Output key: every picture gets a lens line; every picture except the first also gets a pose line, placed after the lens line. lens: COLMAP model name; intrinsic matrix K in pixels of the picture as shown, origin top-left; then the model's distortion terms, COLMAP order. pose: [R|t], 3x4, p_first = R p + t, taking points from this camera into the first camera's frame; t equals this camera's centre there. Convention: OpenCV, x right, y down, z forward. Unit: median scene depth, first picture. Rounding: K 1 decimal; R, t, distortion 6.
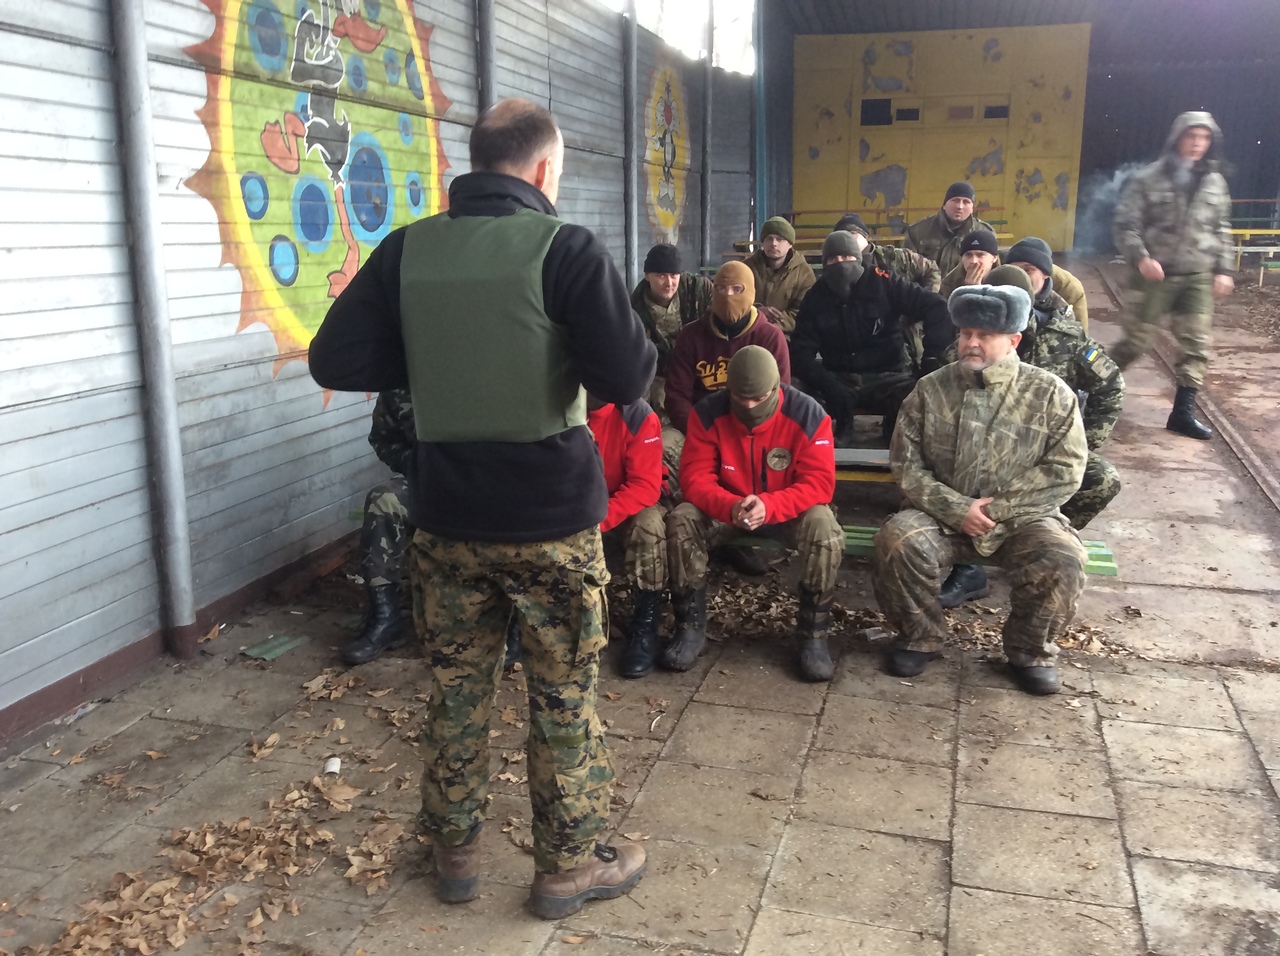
lens RADIAL K [[1163.9, 0, 638.5], [0, 1163.9, 516.3], [0, 0, 1]] dist [0.089112, -0.181970]
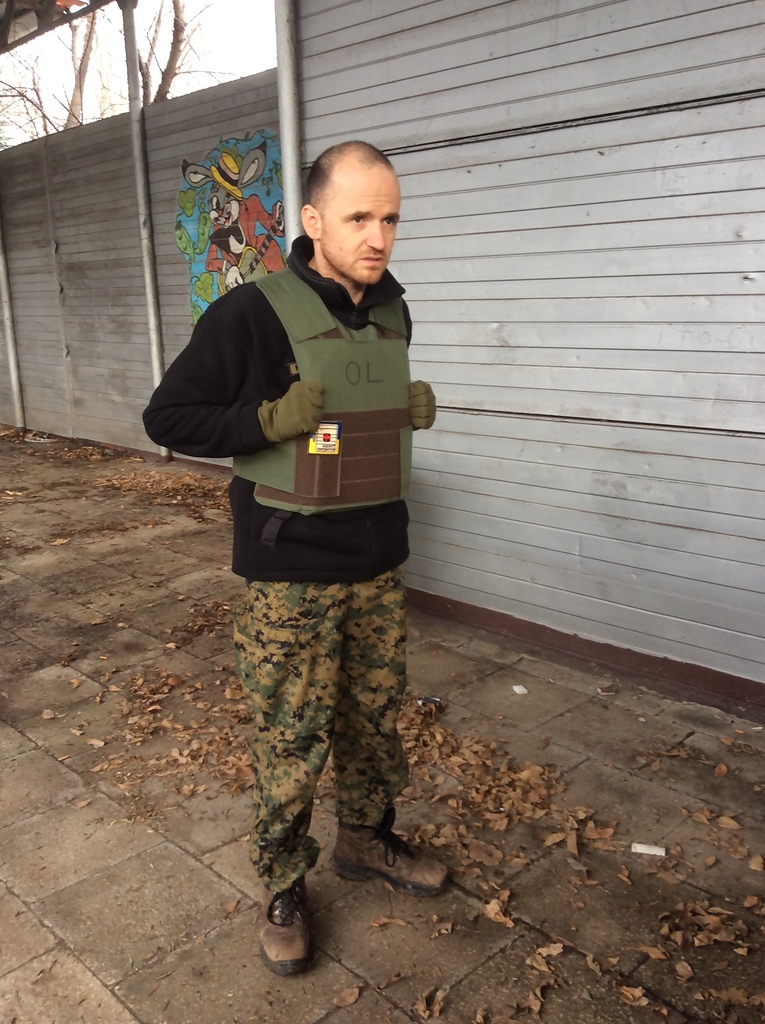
lens RADIAL K [[932.5, 0, 379.9], [0, 932.5, 527.9], [0, 0, 1]] dist [0.129651, -0.248465]
pose [[-0.489190, 0.230842, -0.841074, 0.307672], [-0.183852, 0.915376, 0.358168, -0.185780], [0.852579, 0.329846, -0.405352, 0.746447]]
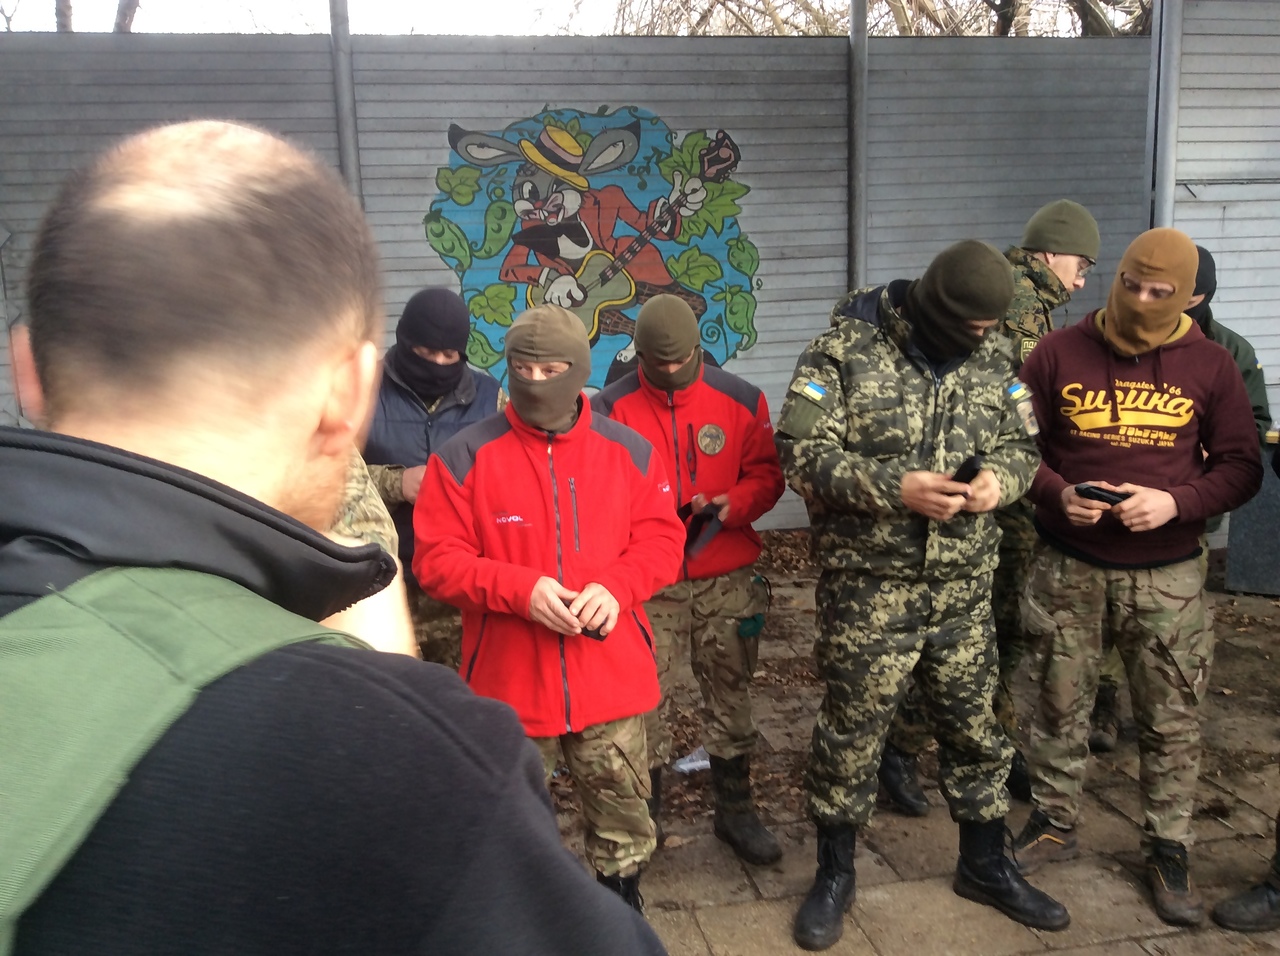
lens RADIAL K [[1165.7, 0, 644.6], [0, 1165.7, 518.0], [0, 0, 1]] dist [0.129651, -0.248465]
pose [[0.476476, 0.168763, -0.862838, 0.360543], [-0.186004, 0.978539, 0.088678, 0.169074], [0.859286, 0.118239, 0.497641, -0.845130]]
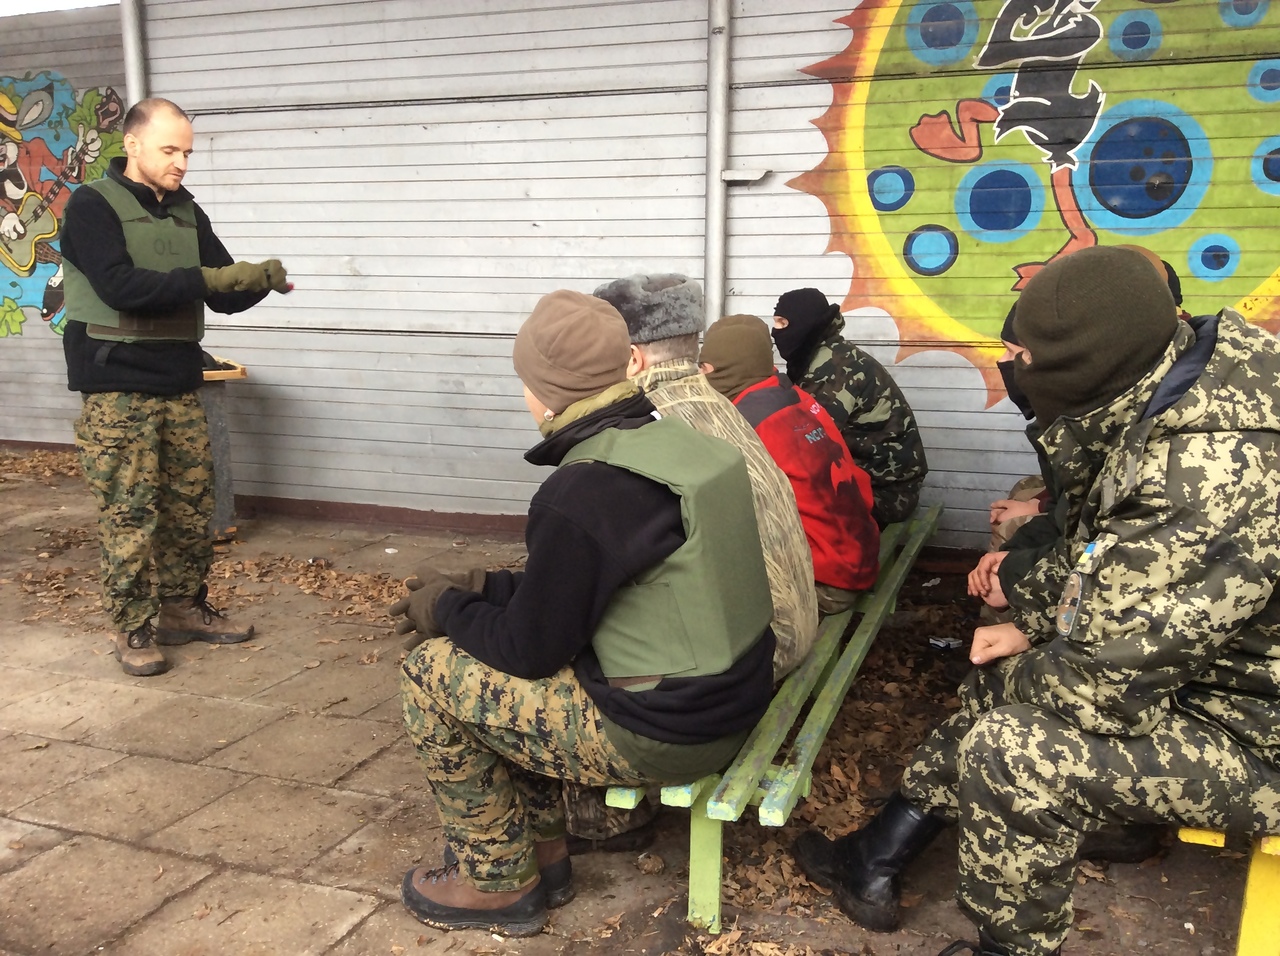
lens RADIAL K [[1168.5, 0, 652.6], [0, 1168.5, 512.6], [0, 0, 1]] dist [0.091355, -0.135550]
pose [[-0.079156, 0.197223, -0.977158, 0.759674], [-0.241166, 0.947327, 0.210738, -0.159313], [0.967250, 0.252339, -0.027423, 0.852677]]
